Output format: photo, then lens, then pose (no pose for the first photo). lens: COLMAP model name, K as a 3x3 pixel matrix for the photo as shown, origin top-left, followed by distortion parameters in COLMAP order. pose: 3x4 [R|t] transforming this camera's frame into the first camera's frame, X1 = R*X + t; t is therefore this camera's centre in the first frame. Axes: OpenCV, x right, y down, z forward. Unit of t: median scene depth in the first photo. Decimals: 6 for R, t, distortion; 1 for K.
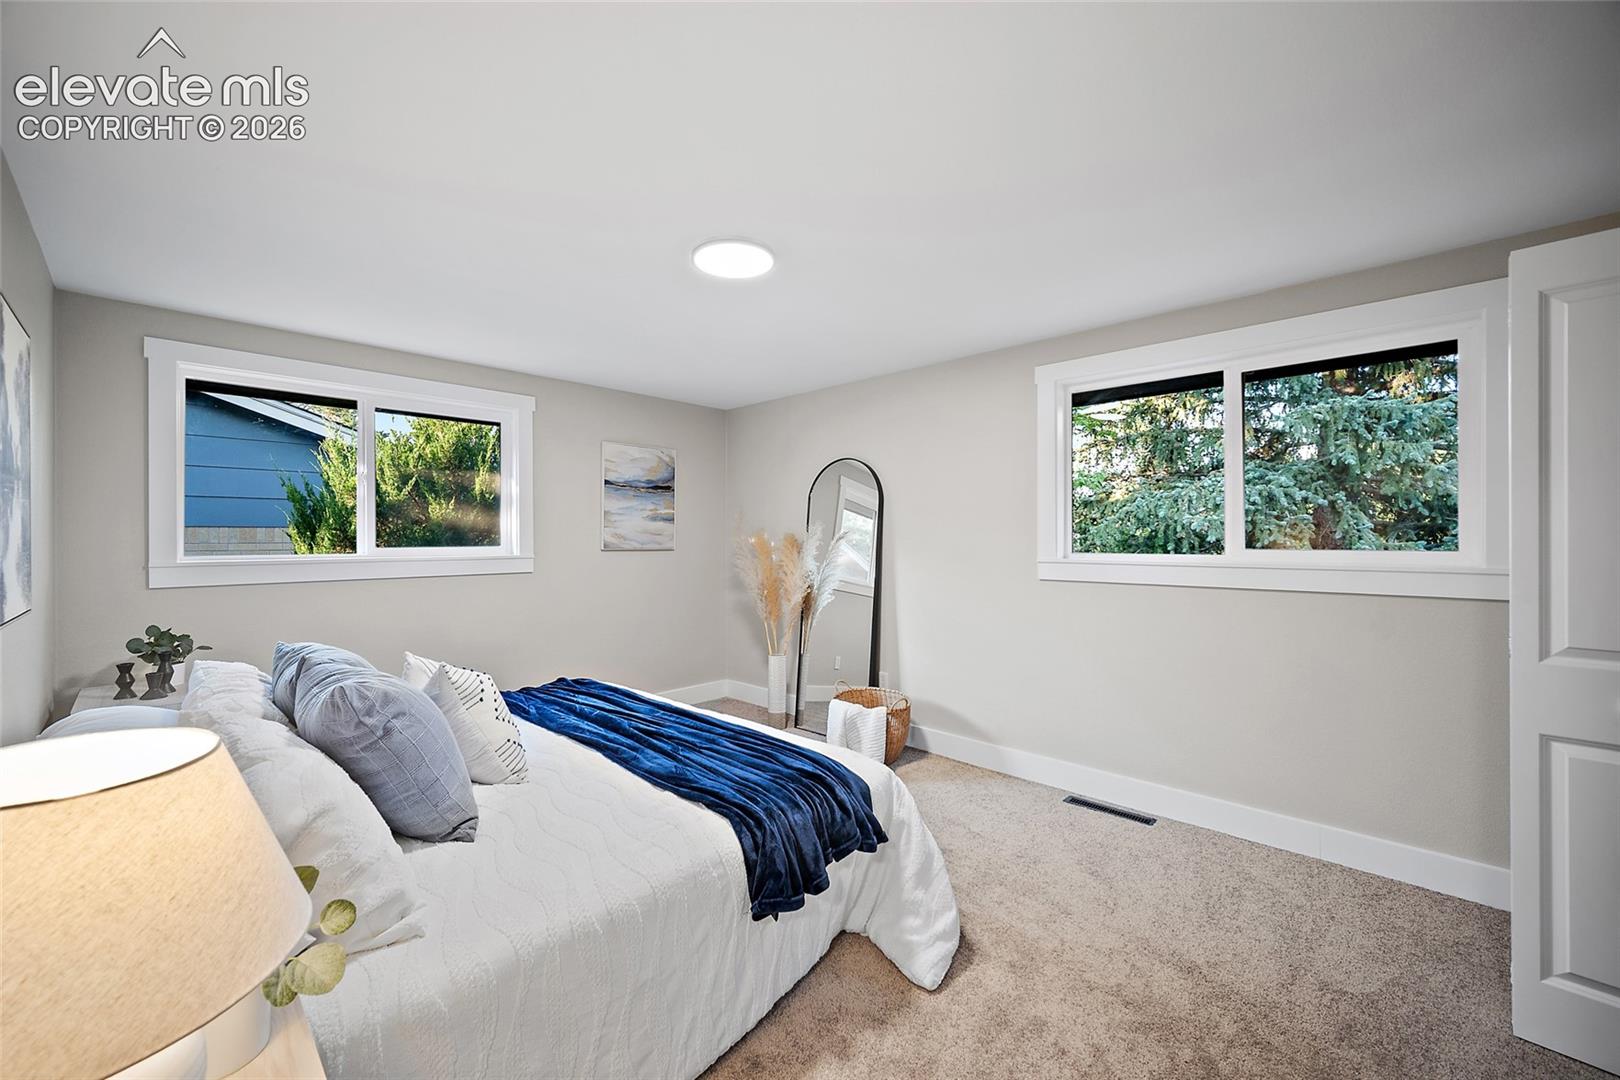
lens RADIAL K [[644.2, 0, 810.6], [0, 644.2, 539.9], [0, 0, 1]] dist [0.002559, -0.000399]
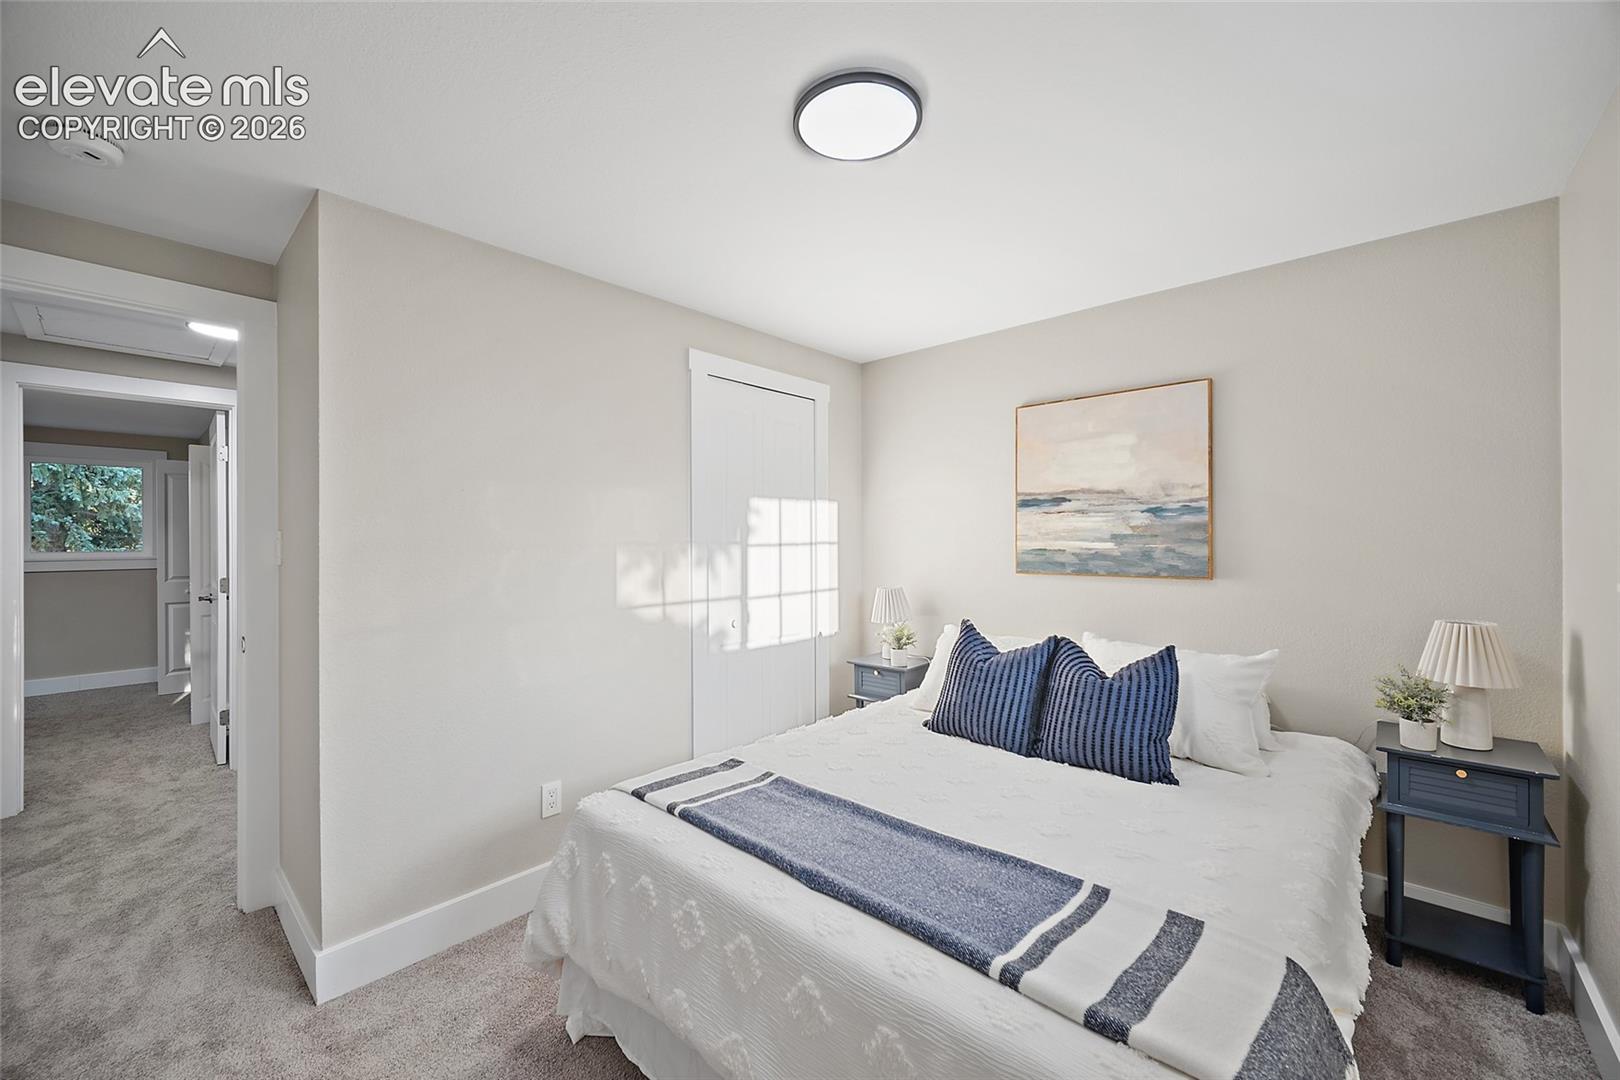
lens RADIAL K [[644.2, 0, 806.3], [0, 644.2, 533.8], [0, 0, 1]] dist [0.002559, -0.000399]
pose [[-0.009247, 0.018465, 0.999787, -0.786177], [0.009791, 0.999783, -0.018374, 0.013398], [-0.999909, 0.009619, -0.009426, -0.801209]]
